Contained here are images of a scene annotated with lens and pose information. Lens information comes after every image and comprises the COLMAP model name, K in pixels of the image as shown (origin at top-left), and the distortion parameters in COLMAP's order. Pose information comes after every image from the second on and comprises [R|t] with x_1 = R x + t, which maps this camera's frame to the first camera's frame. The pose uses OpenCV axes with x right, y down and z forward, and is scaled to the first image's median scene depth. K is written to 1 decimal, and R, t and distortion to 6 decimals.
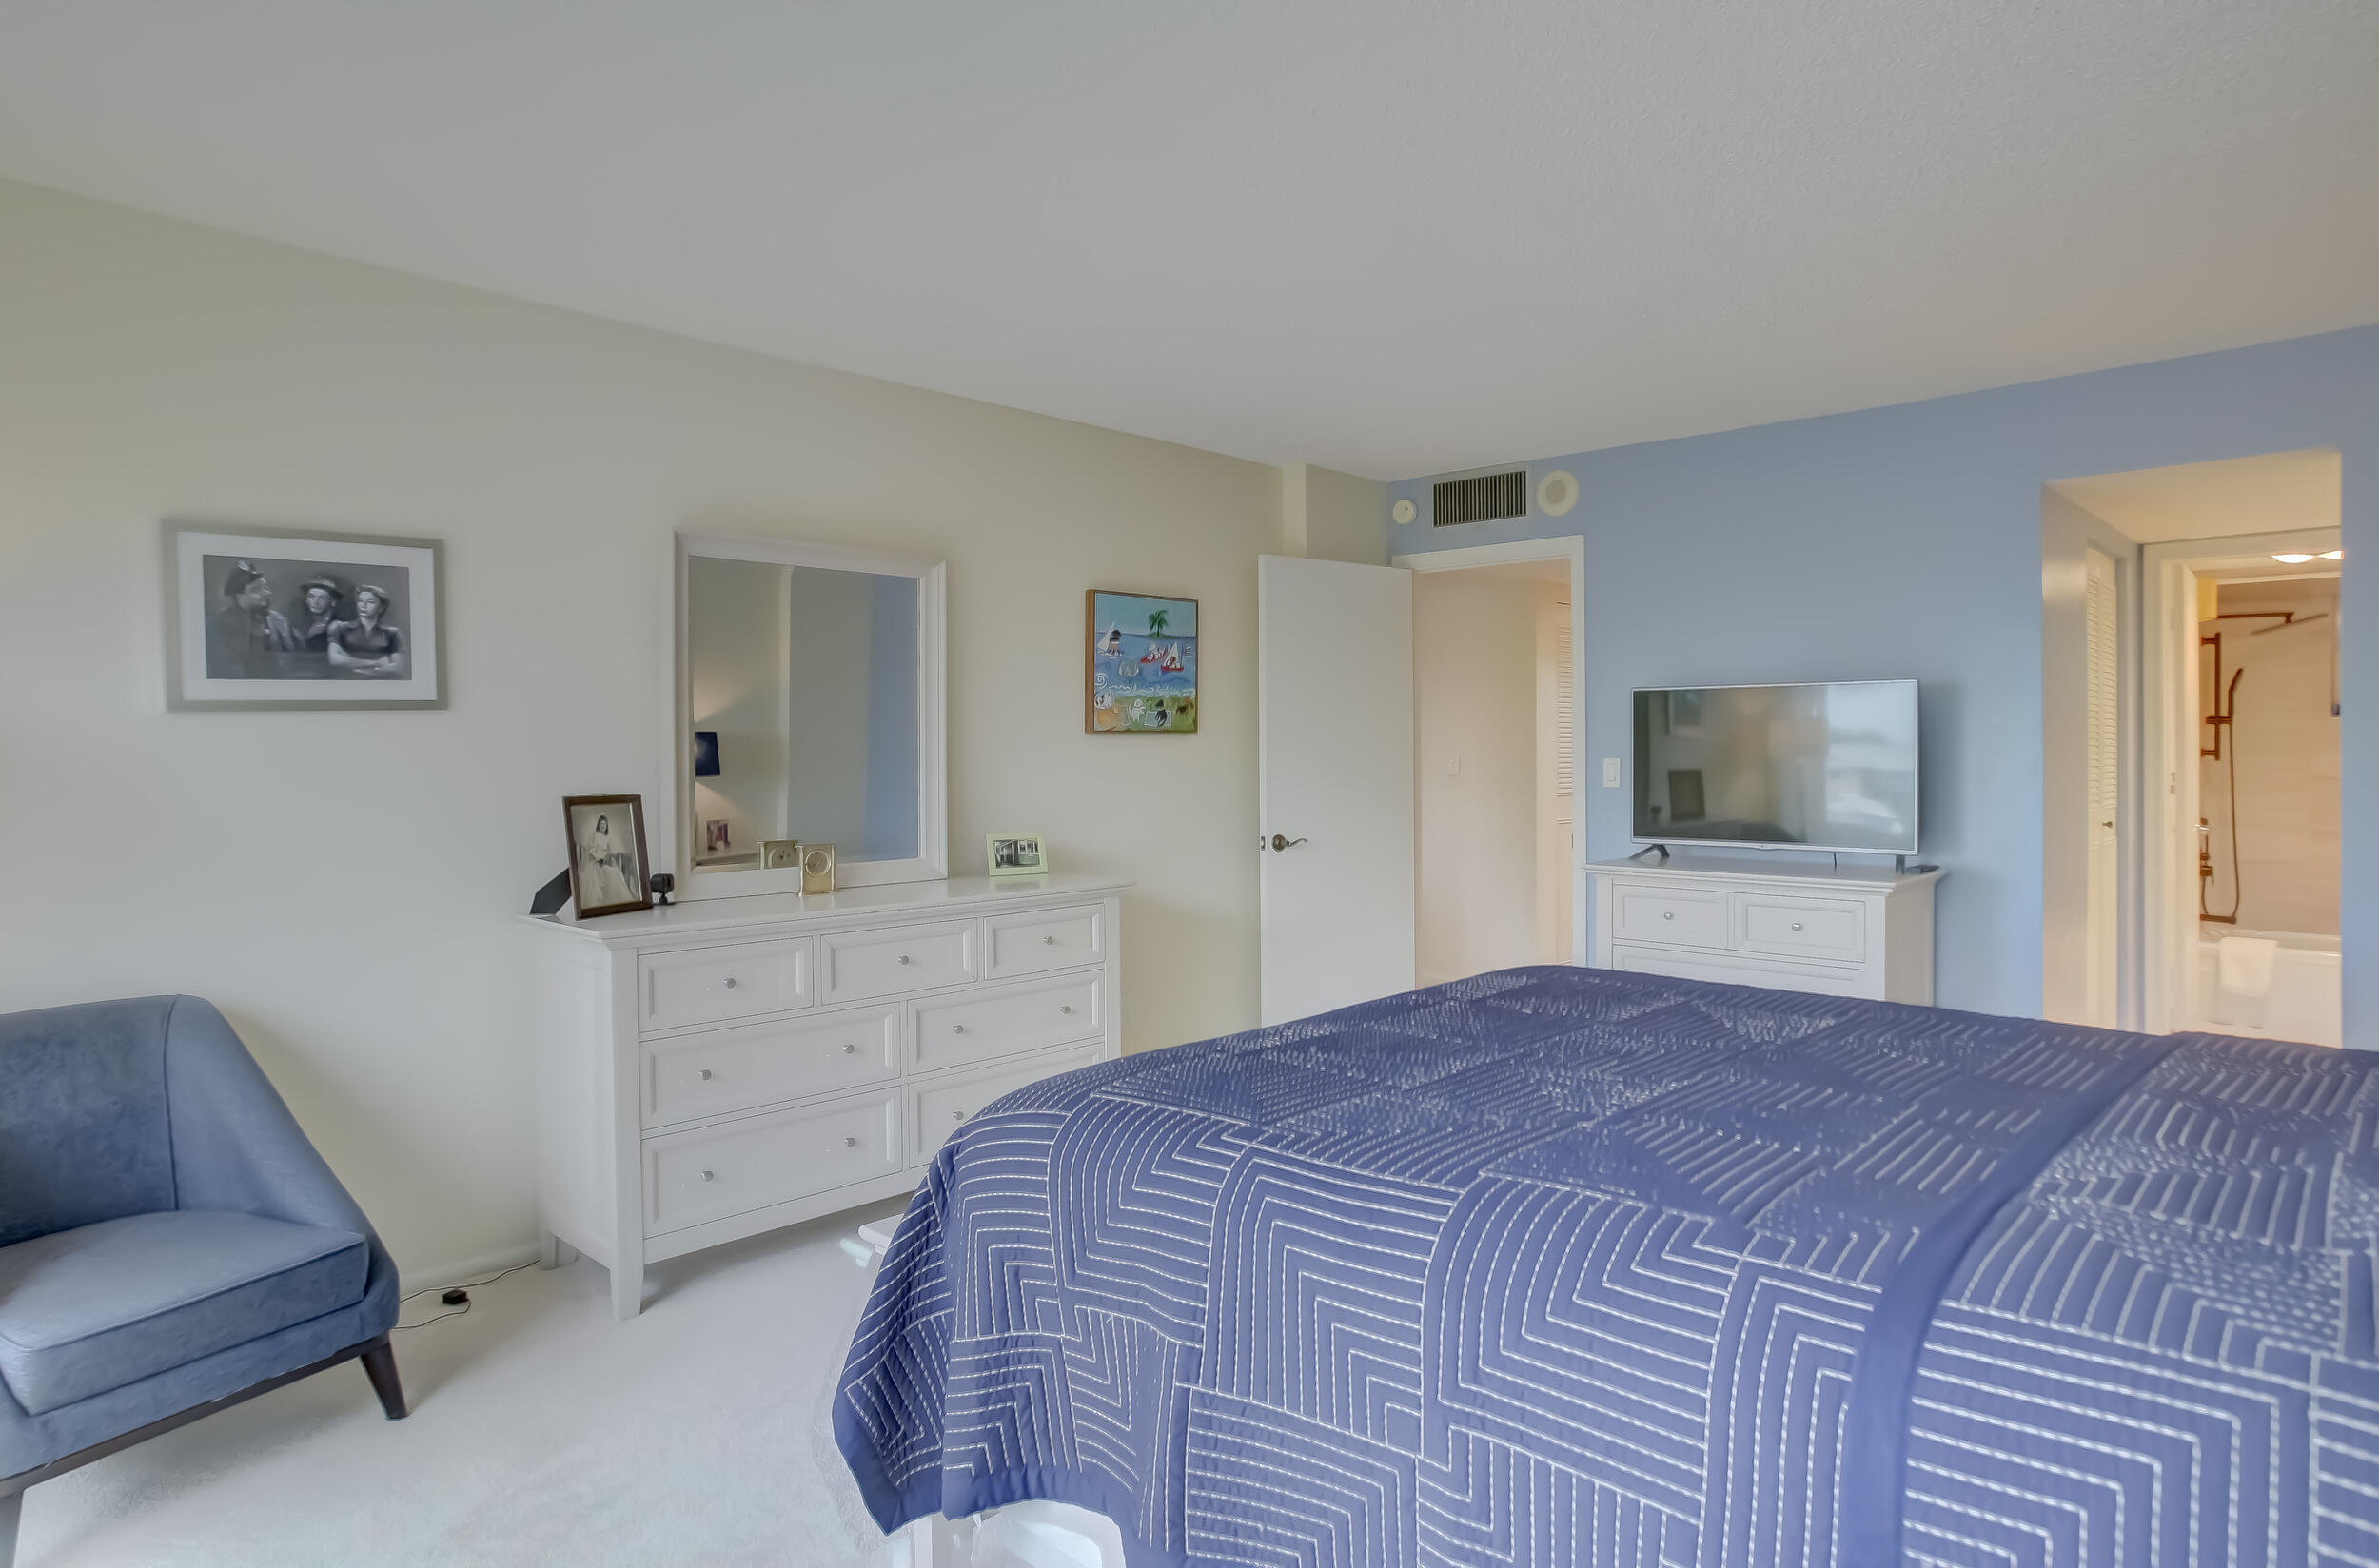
lens RADIAL K [[1367.8, 0, 1185.2], [0, 1367.8, 749.0], [0, 0, 1]] dist [-0.000754, 0.000402]
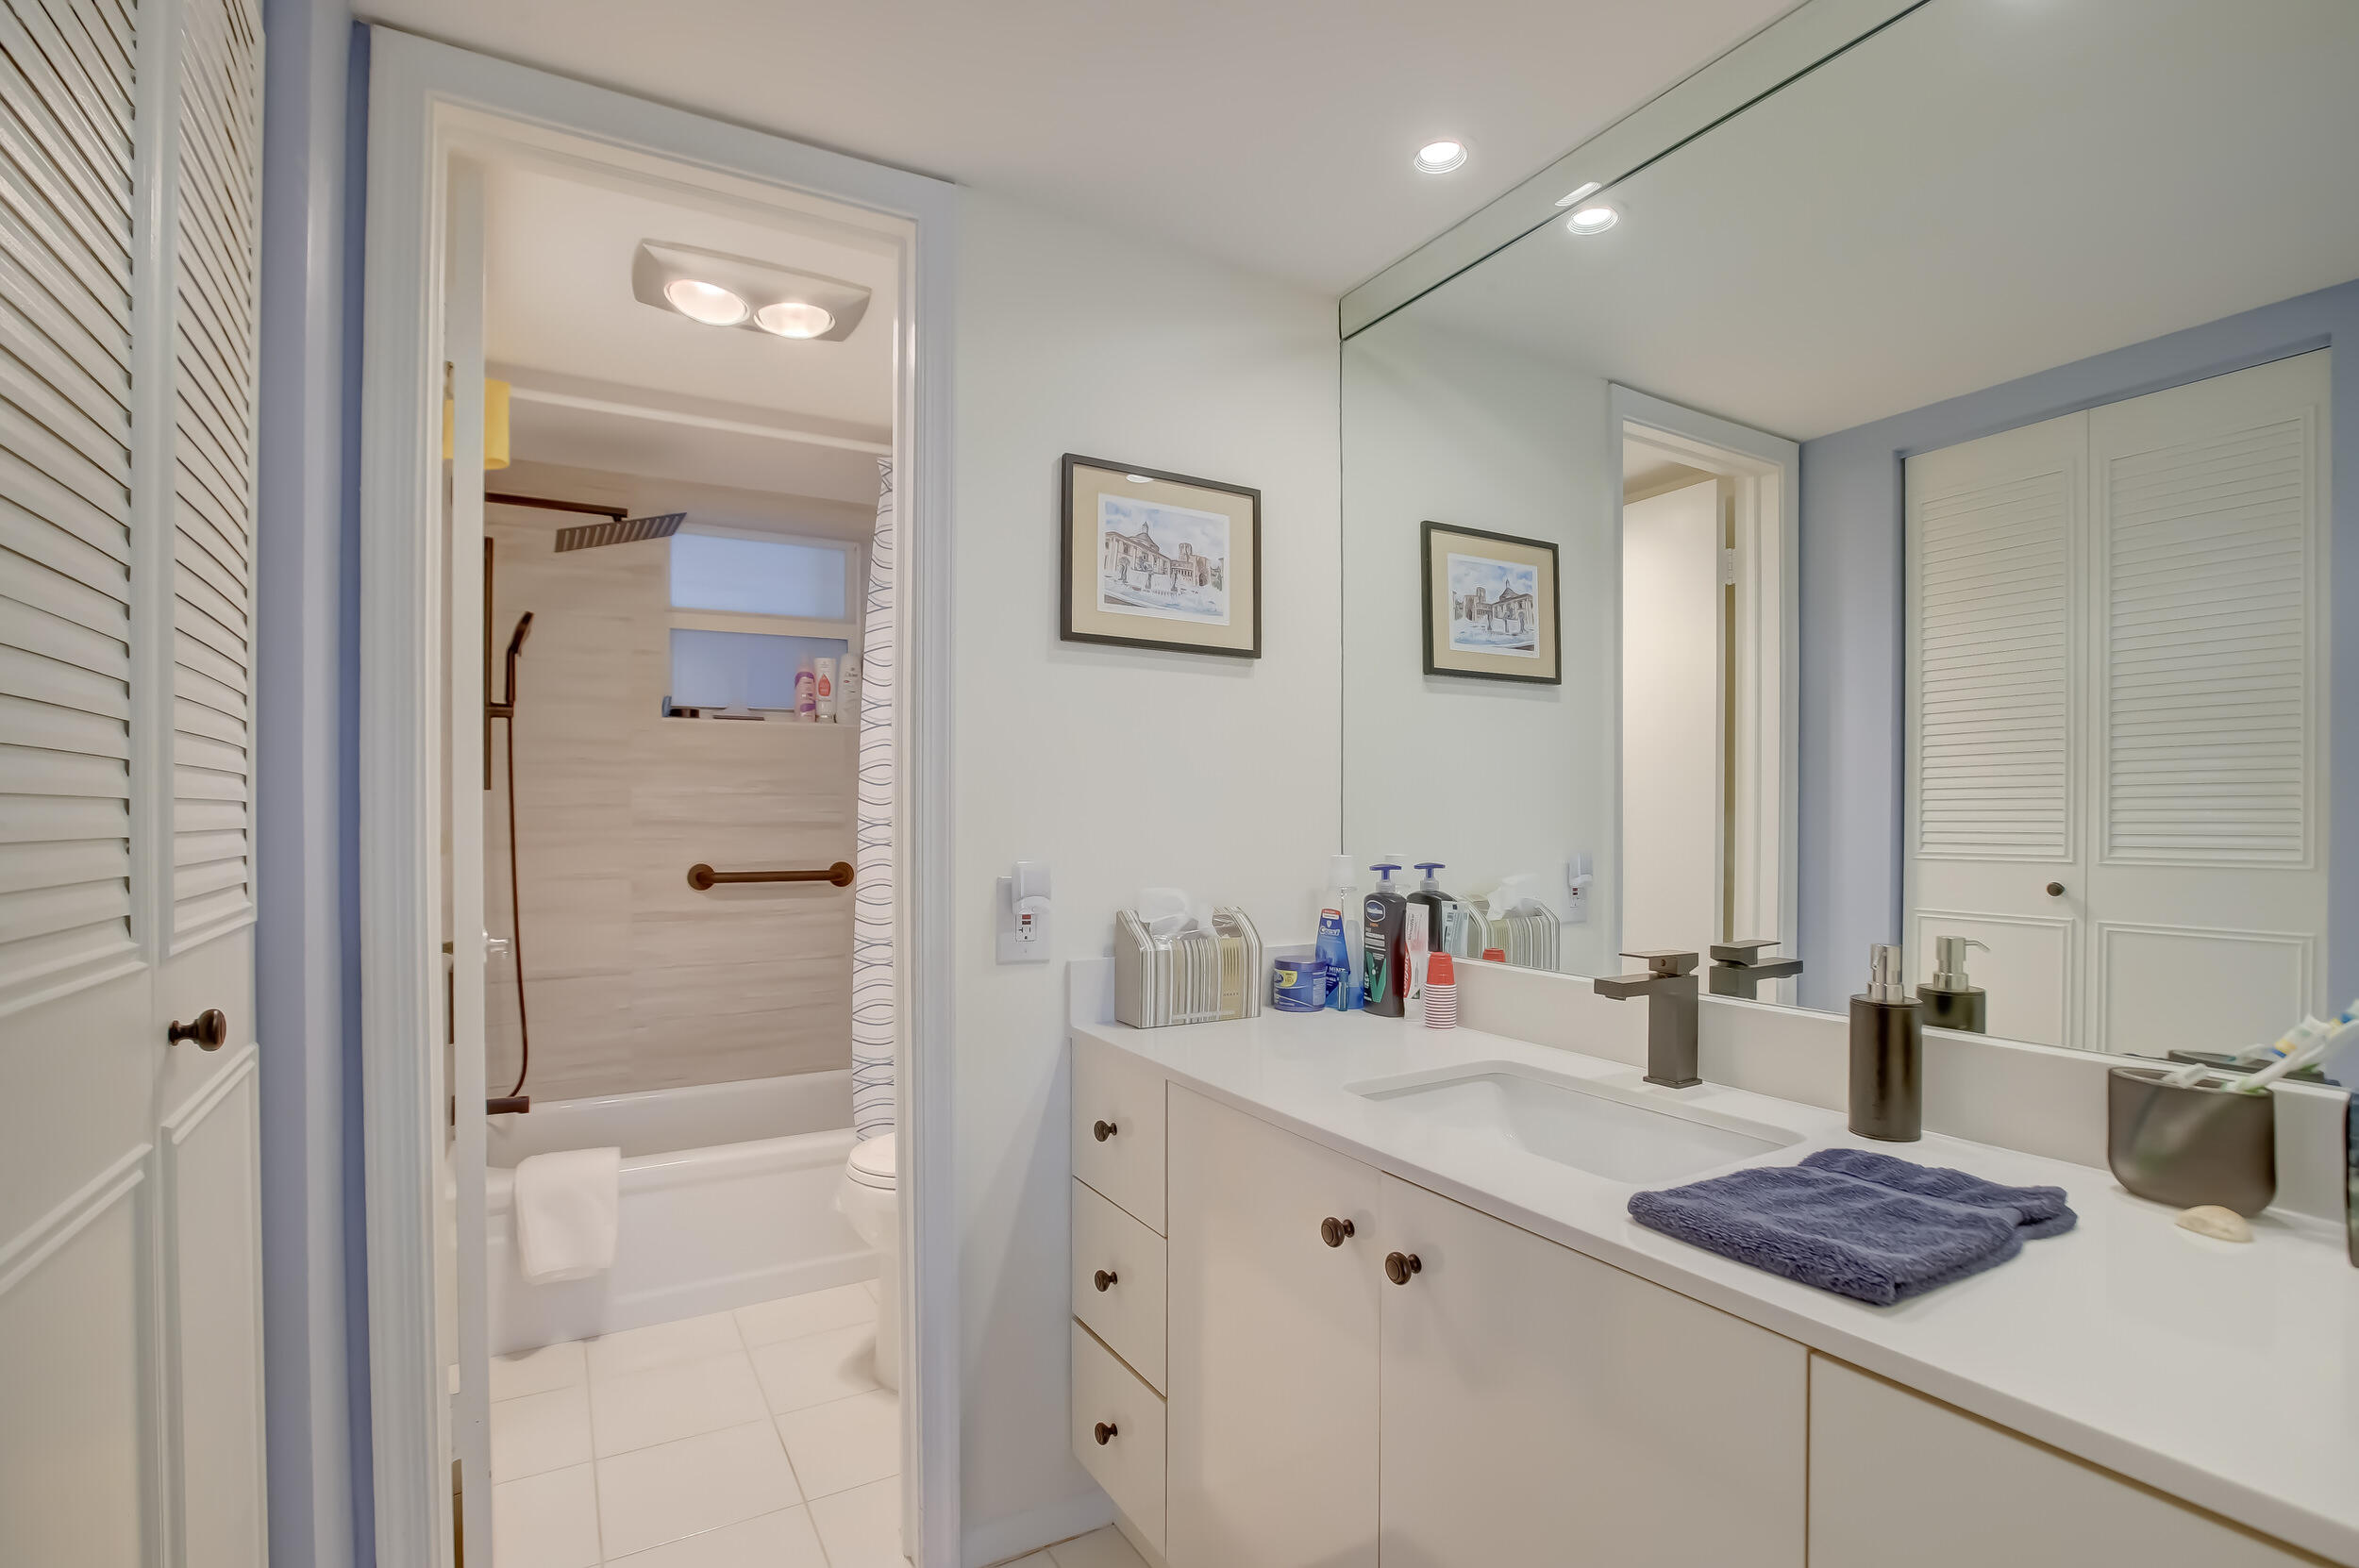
lens RADIAL K [[1093.5, 0, 1177.2], [0, 1093.5, 832.3], [0, 0, 1]] dist [-0.047471, -0.000101]
pose [[0.274469, -0.006852, 0.961572, 0.448066], [0.003706, 0.999975, 0.006068, 0.022222], [-0.961589, 0.001898, 0.274487, 0.651250]]
